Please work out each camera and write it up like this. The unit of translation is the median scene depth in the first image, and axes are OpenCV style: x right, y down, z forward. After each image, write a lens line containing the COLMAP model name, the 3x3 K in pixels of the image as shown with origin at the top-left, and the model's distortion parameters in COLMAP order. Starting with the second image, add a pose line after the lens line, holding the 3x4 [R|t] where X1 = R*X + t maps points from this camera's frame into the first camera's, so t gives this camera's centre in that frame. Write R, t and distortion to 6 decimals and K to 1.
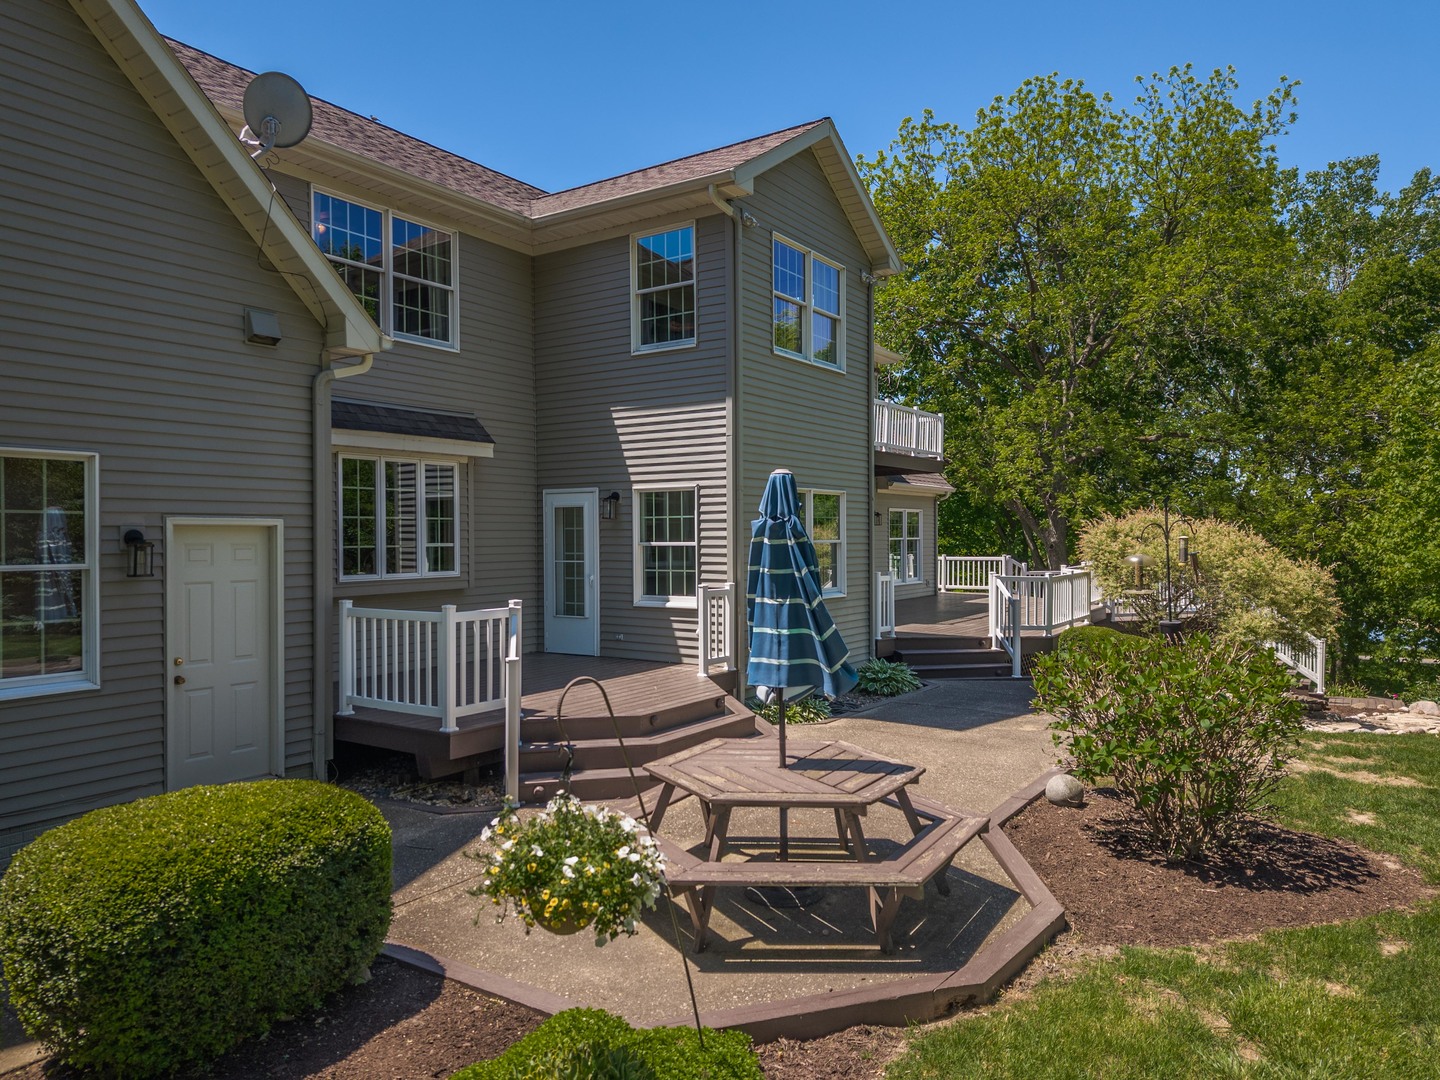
lens RADIAL K [[980.3, 0, 720.0], [0, 980.3, 540.0], [0, 0, 1]] dist [0.072096, -0.059337]
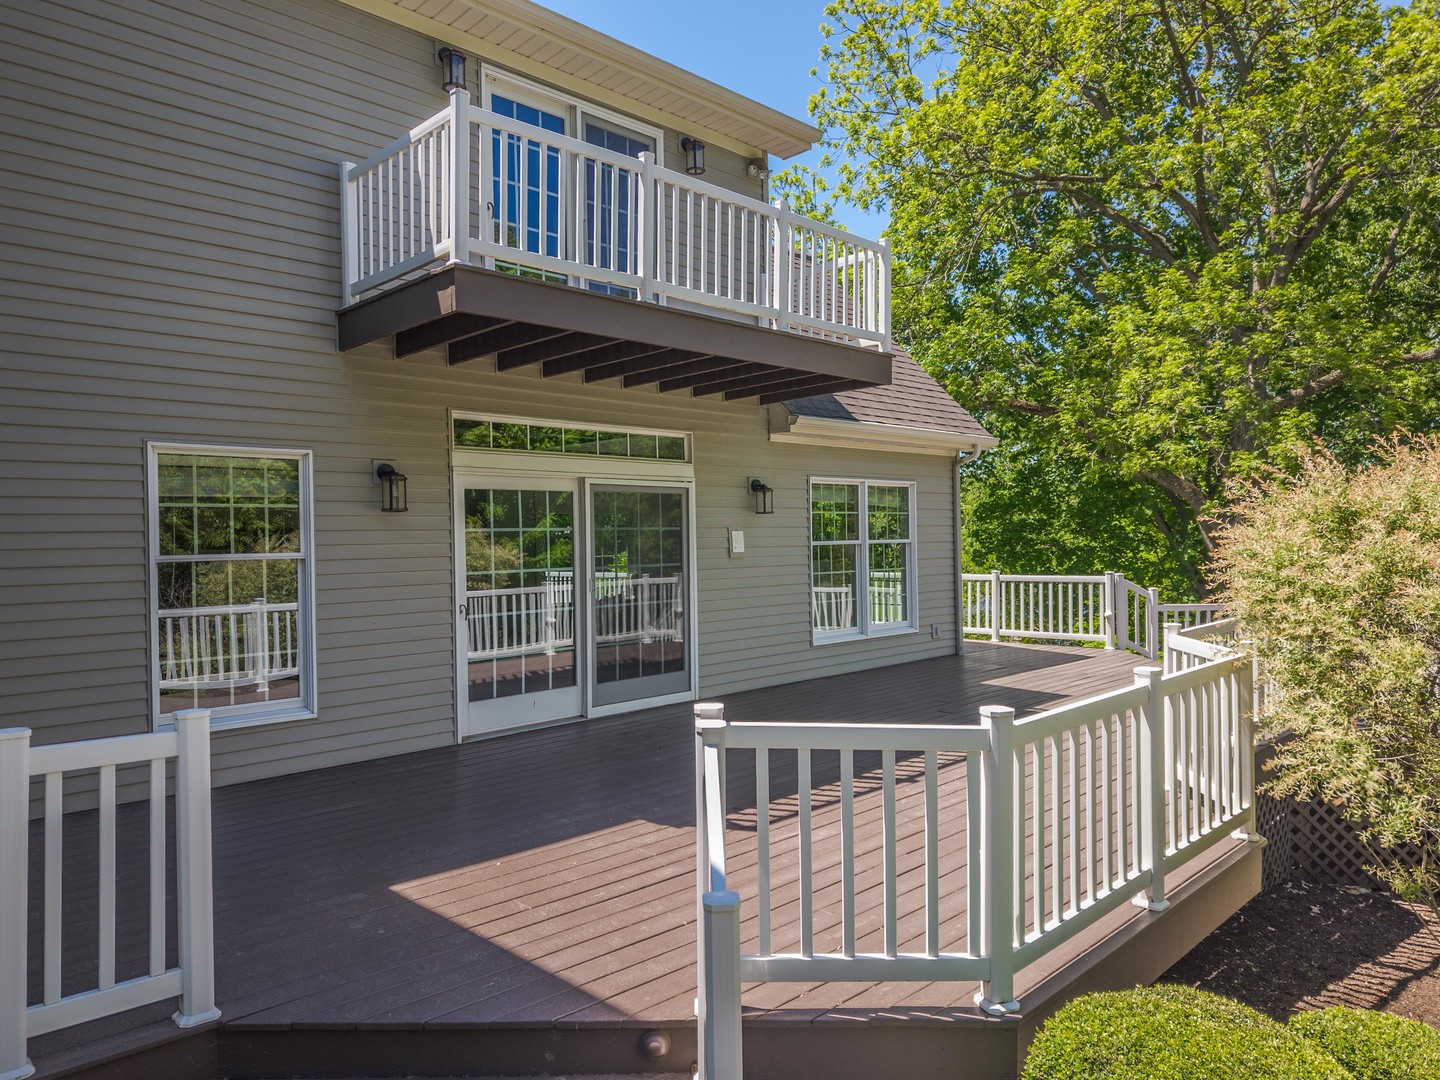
lens RADIAL K [[971.5, 0, 719.9], [0, 971.5, 542.6], [0, 0, 1]] dist [0.027983, -0.025766]
pose [[0.979910, -0.011705, -0.199098, 0.413415], [0.011892, 0.999929, -0.000257, -0.003662], [0.199087, -0.002116, 0.979979, 1.022067]]
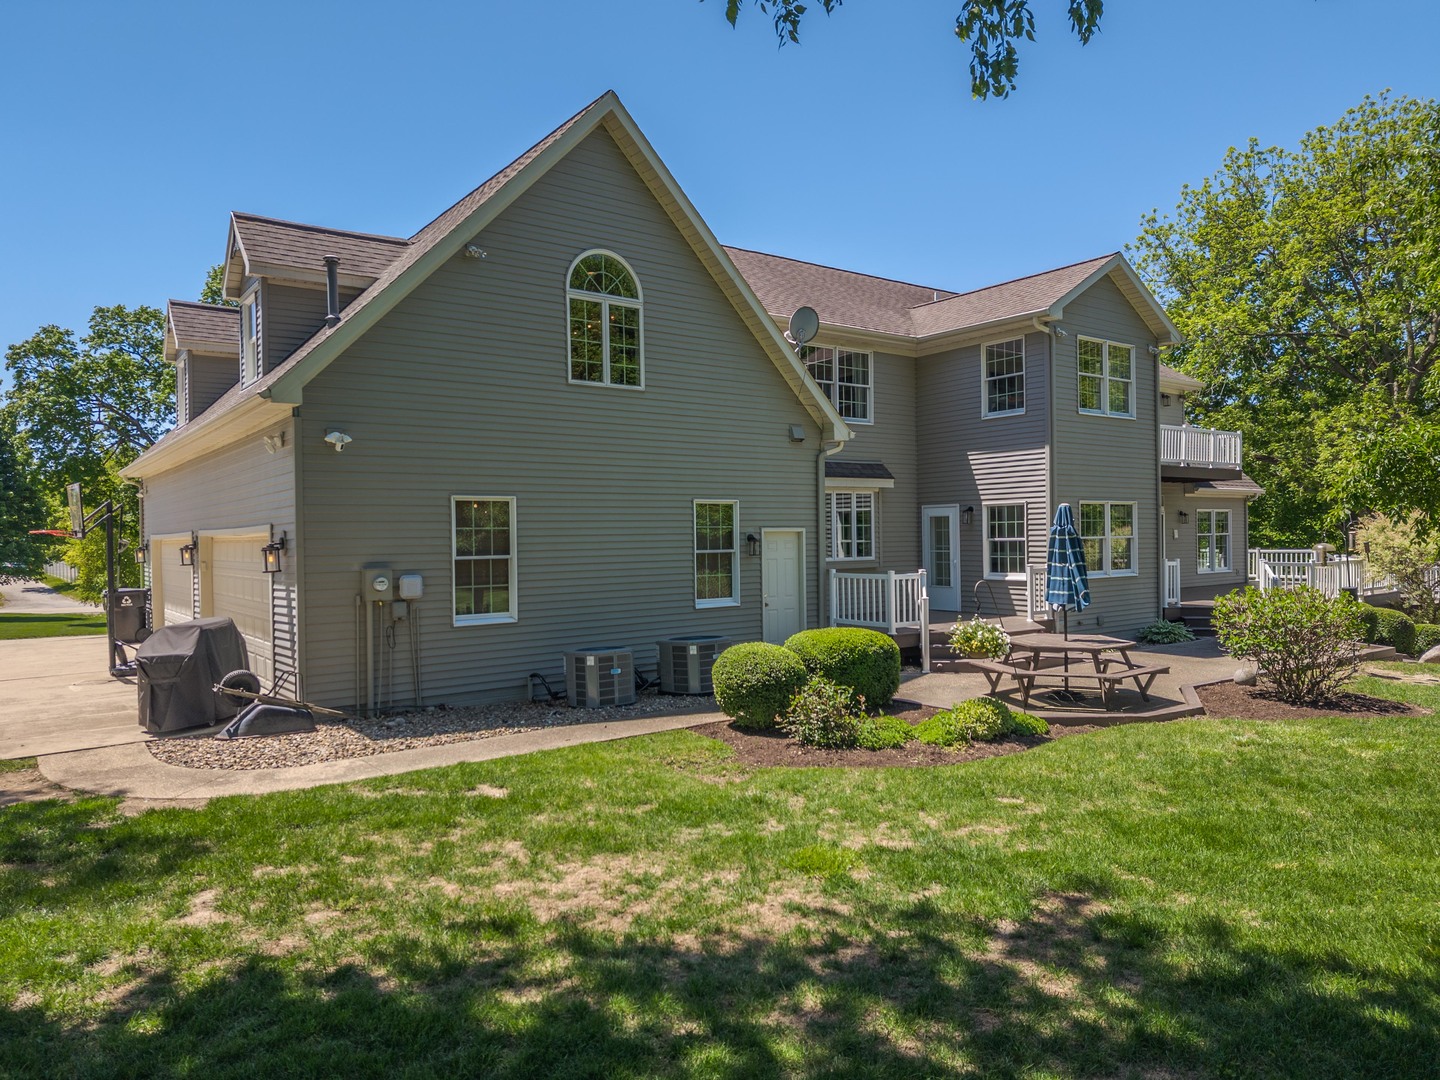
lens RADIAL K [[967.8, 0, 716.8], [0, 967.8, 543.0], [0, 0, 1]] dist [0.073962, -0.110736]
pose [[0.943454, -0.006721, -0.331436, 0.025730], [0.008252, 0.999961, 0.003213, 0.000819], [0.331401, -0.005766, 0.943472, -0.616464]]
